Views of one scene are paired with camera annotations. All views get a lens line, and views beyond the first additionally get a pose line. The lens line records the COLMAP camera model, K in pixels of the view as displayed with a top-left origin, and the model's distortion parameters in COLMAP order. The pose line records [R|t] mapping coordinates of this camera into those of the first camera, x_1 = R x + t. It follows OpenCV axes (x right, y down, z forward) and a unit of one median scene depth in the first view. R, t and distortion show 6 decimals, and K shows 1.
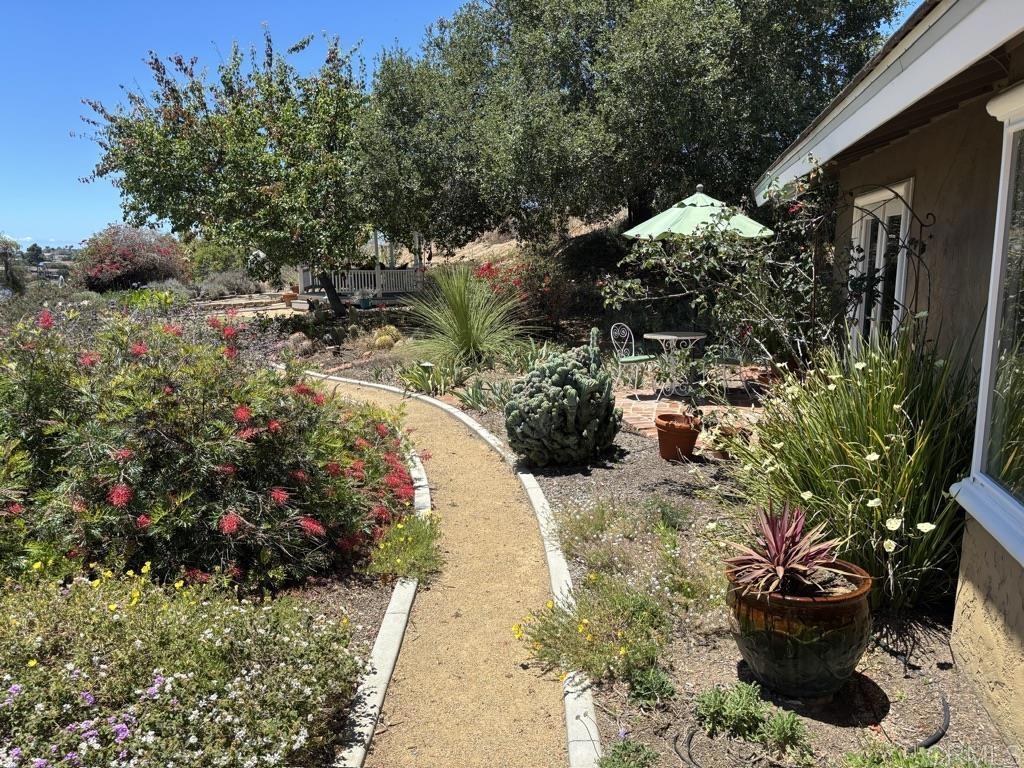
lens RADIAL K [[771.7, 0, 528.1], [0, 771.7, 385.2], [0, 0, 1]] dist [0.272856, -0.590057]
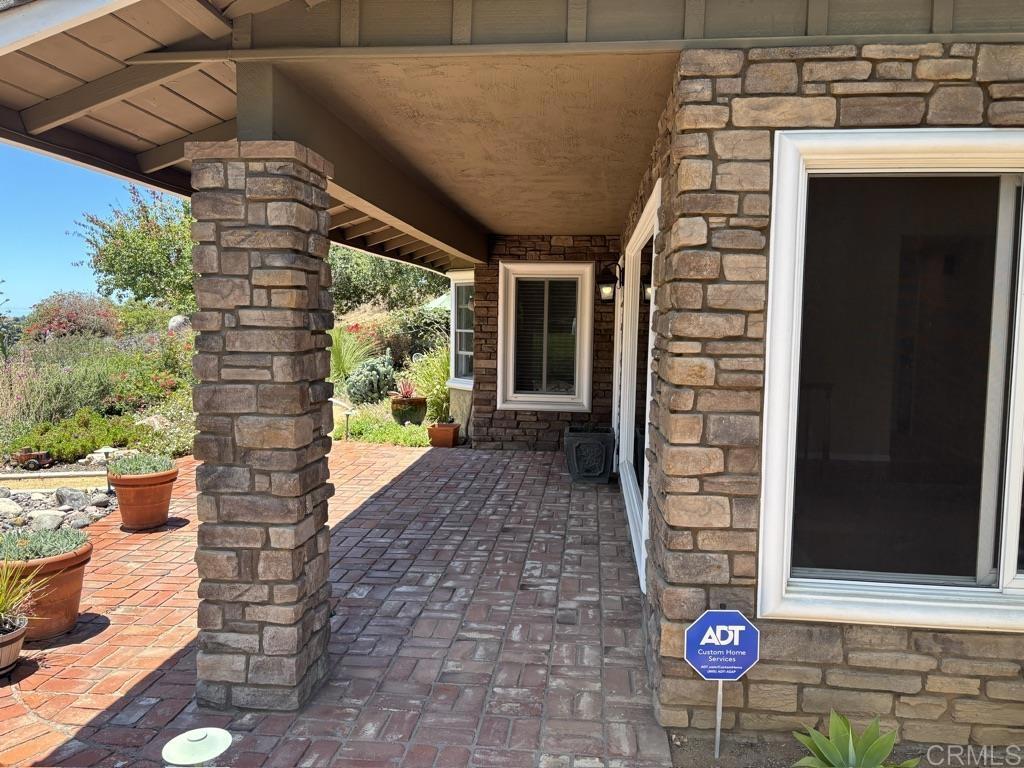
lens RADIAL K [[771.7, 0, 528.1], [0, 771.7, 385.2], [0, 0, 1]] dist [0.272856, -0.590057]
pose [[0.991882, 0.008813, 0.126854, 0.087696], [0.002939, 0.995740, -0.092159, 0.106055], [-0.127126, 0.091784, 0.987631, -0.557918]]
